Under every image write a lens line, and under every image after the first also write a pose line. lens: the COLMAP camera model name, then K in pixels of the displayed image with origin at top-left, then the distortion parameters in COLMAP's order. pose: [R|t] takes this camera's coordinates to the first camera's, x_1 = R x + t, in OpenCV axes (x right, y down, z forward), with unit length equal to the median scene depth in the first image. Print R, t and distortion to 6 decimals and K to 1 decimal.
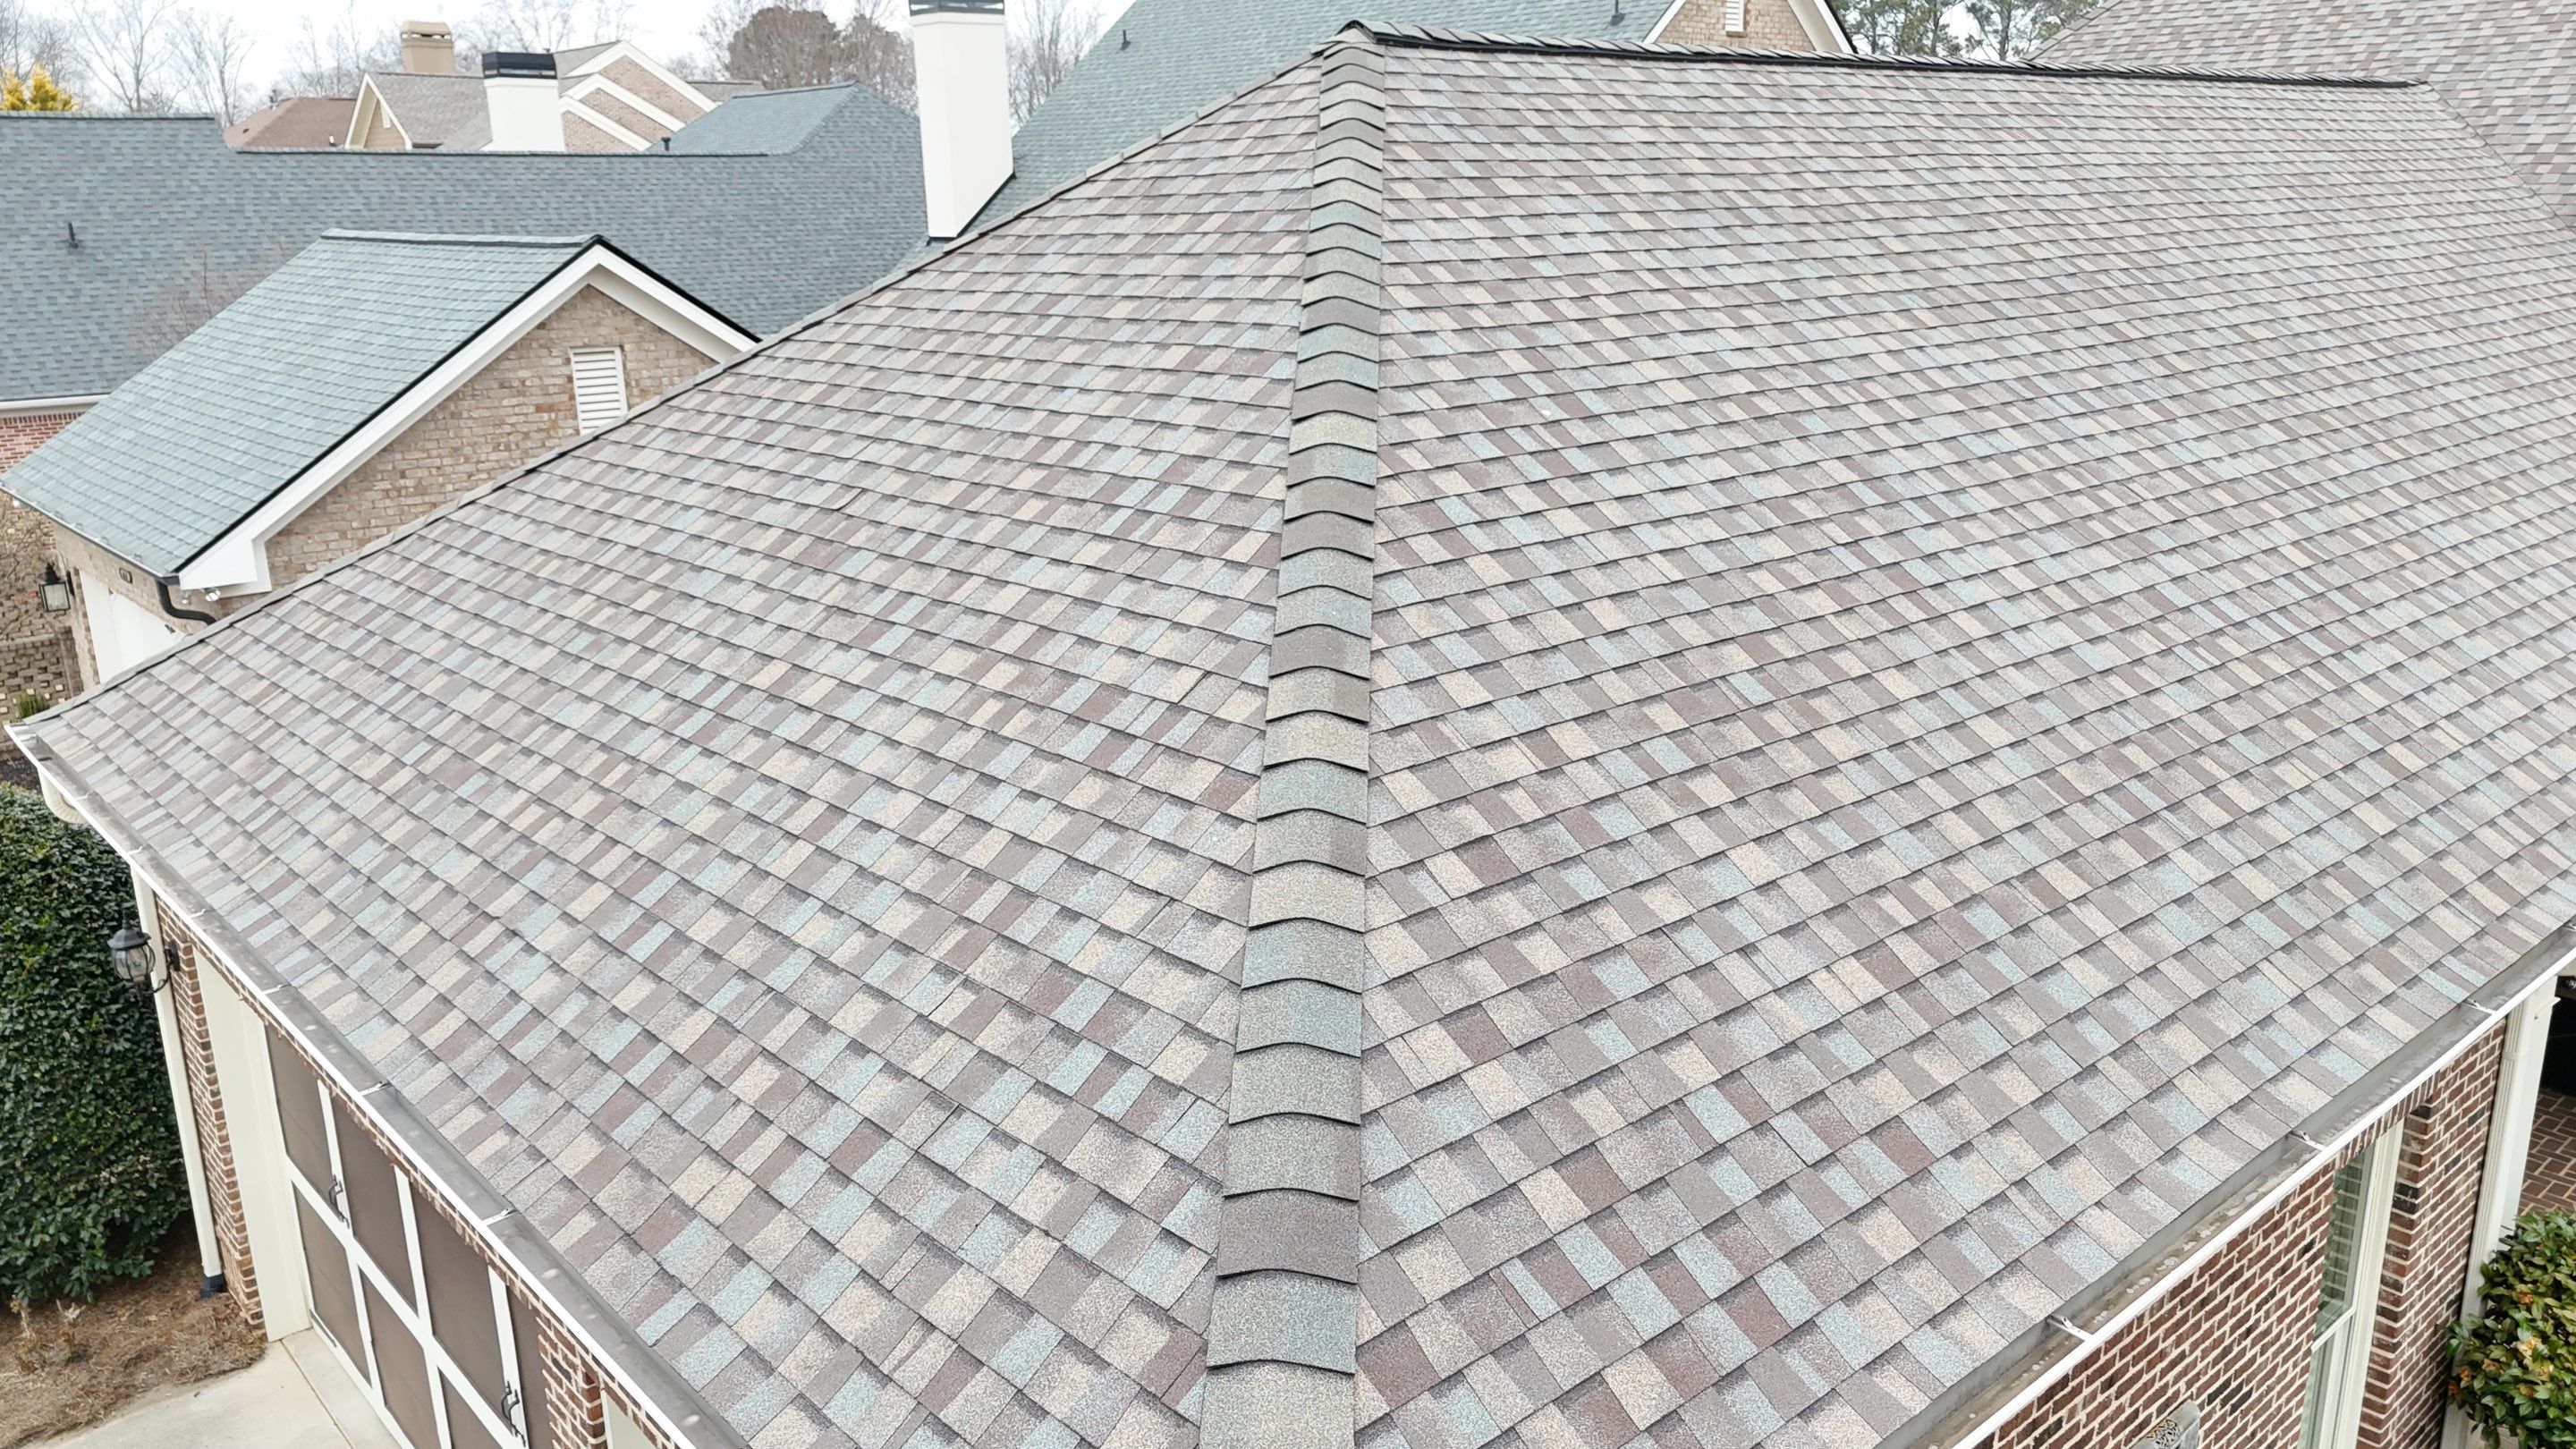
lens RADIAL K [[1885.8, 0, 1289.4], [0, 1885.8, 732.5], [0, 0, 1]] dist [0.088532, -0.088608]
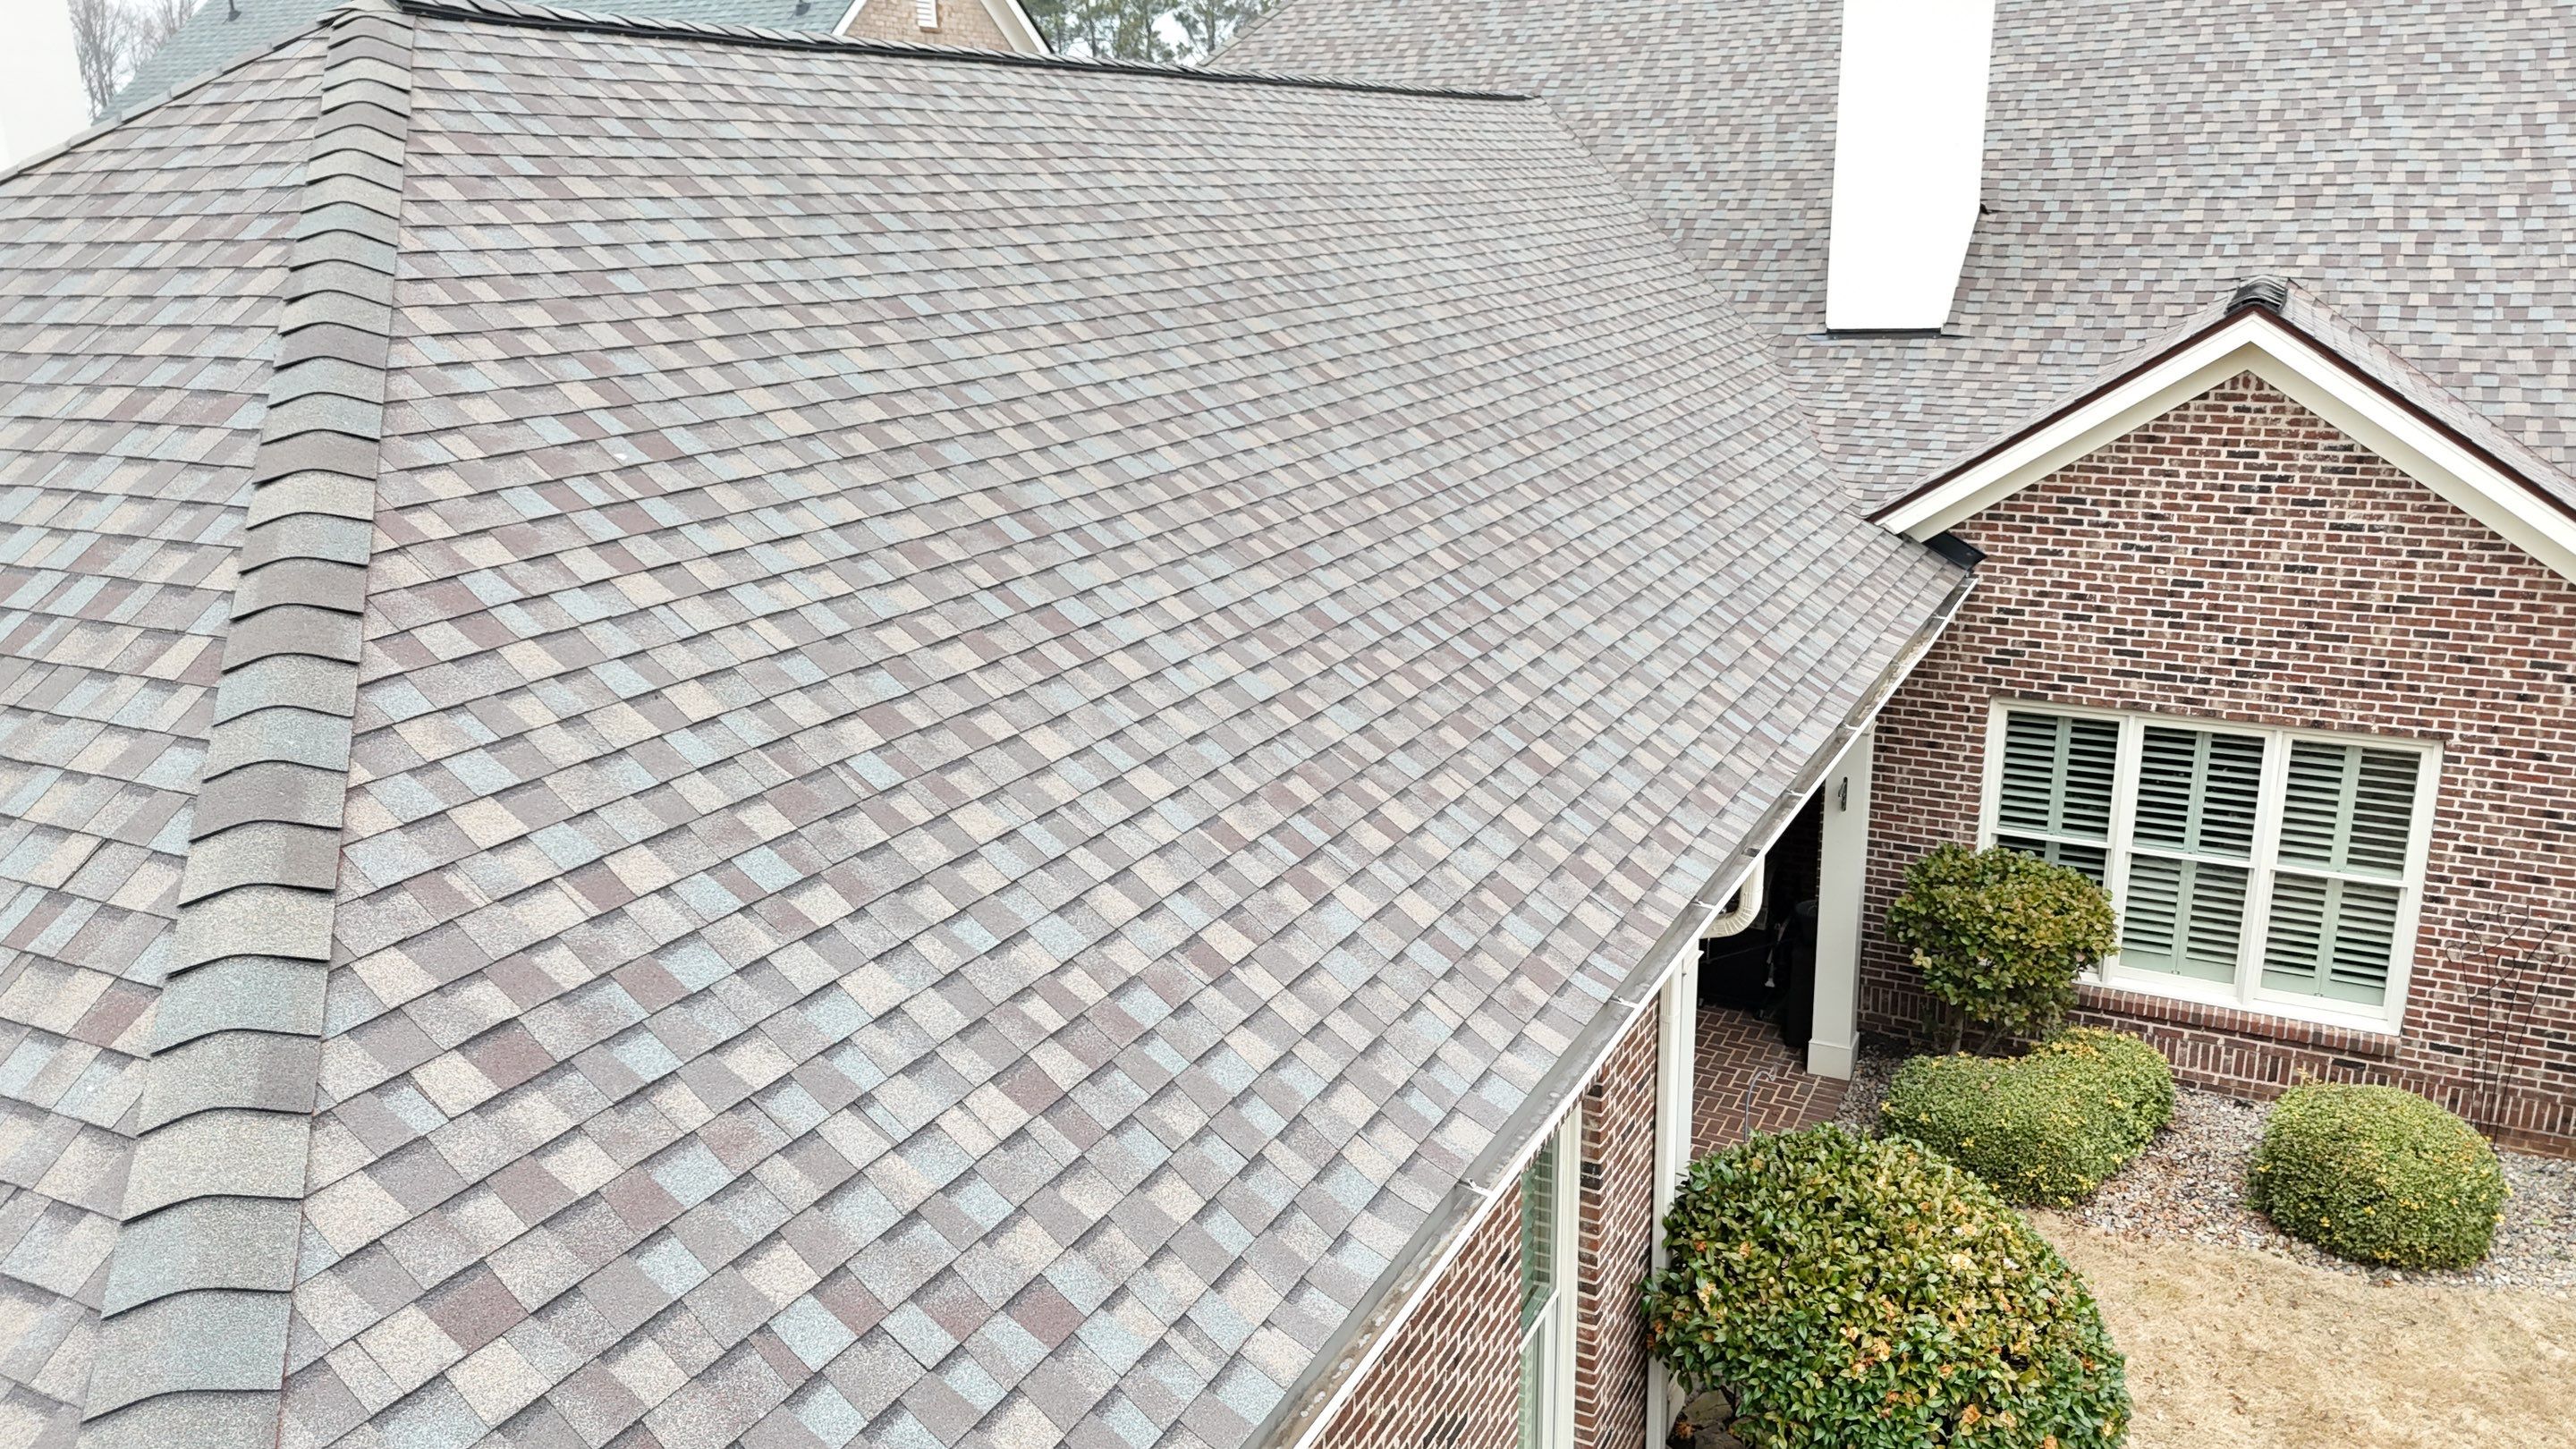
lens RADIAL K [[1885.8, 0, 1284.3], [0, 1885.8, 730.7], [0, 0, 1]] dist [0.088532, -0.088608]
pose [[0.932032, -0.100005, 0.348305, 0.098513], [0.099586, 0.994845, 0.019157, -0.033146], [-0.348425, 0.016831, 0.937186, 0.100978]]
